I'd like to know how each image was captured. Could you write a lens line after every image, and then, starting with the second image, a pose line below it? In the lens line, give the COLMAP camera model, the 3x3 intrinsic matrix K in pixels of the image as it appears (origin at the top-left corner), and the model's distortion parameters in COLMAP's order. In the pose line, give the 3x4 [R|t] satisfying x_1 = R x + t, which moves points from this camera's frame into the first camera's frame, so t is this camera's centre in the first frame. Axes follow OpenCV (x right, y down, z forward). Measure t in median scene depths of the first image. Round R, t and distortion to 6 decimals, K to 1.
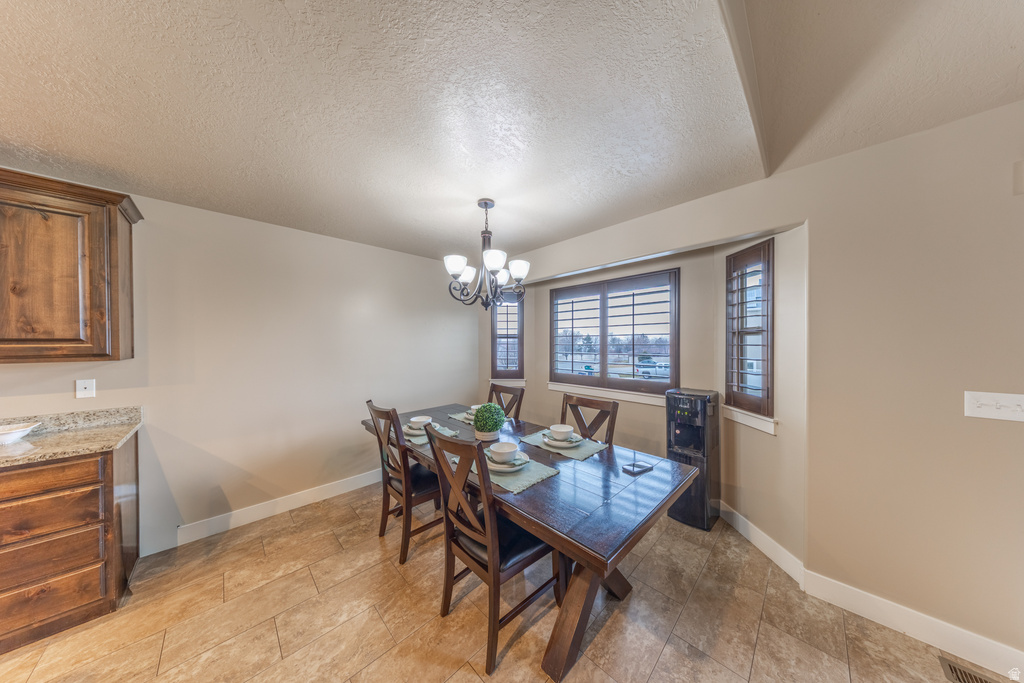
lens RADIAL K [[293.9, 0, 511.2], [0, 293.9, 344.9], [0, 0, 1]] dist [0.001474, -0.000117]
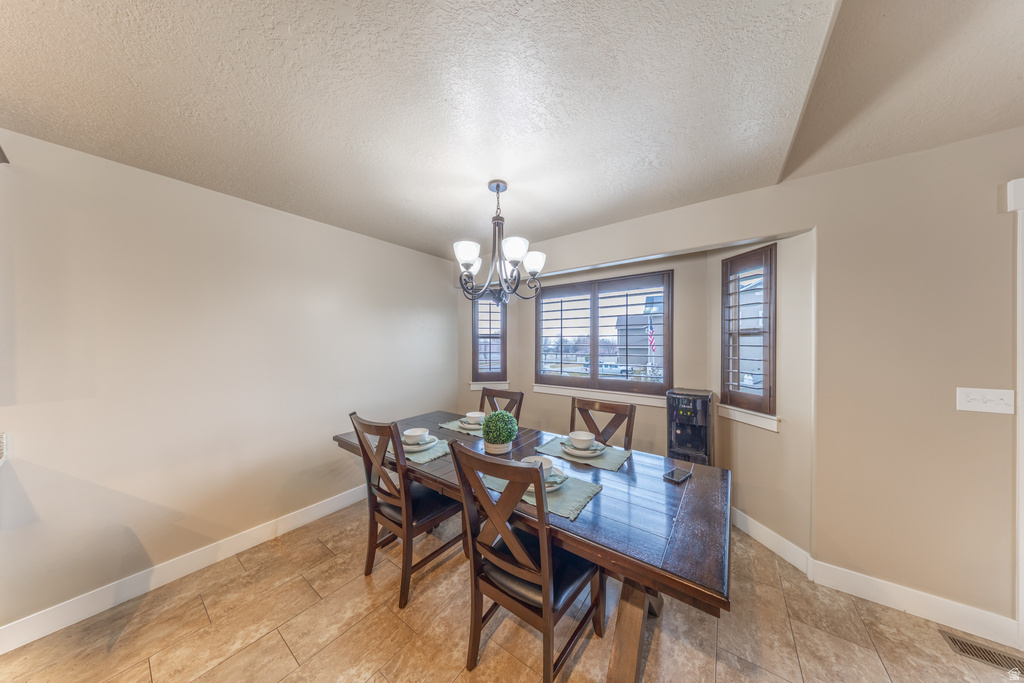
lens RADIAL K [[293.9, 0, 511.2], [0, 293.9, 344.9], [0, 0, 1]] dist [0.001474, -0.000117]
pose [[0.986020, 0.001143, 0.166624, -0.198281], [-0.000916, 0.999999, -0.001441, -0.000704], [-0.166625, 0.001268, 0.986019, 0.119531]]
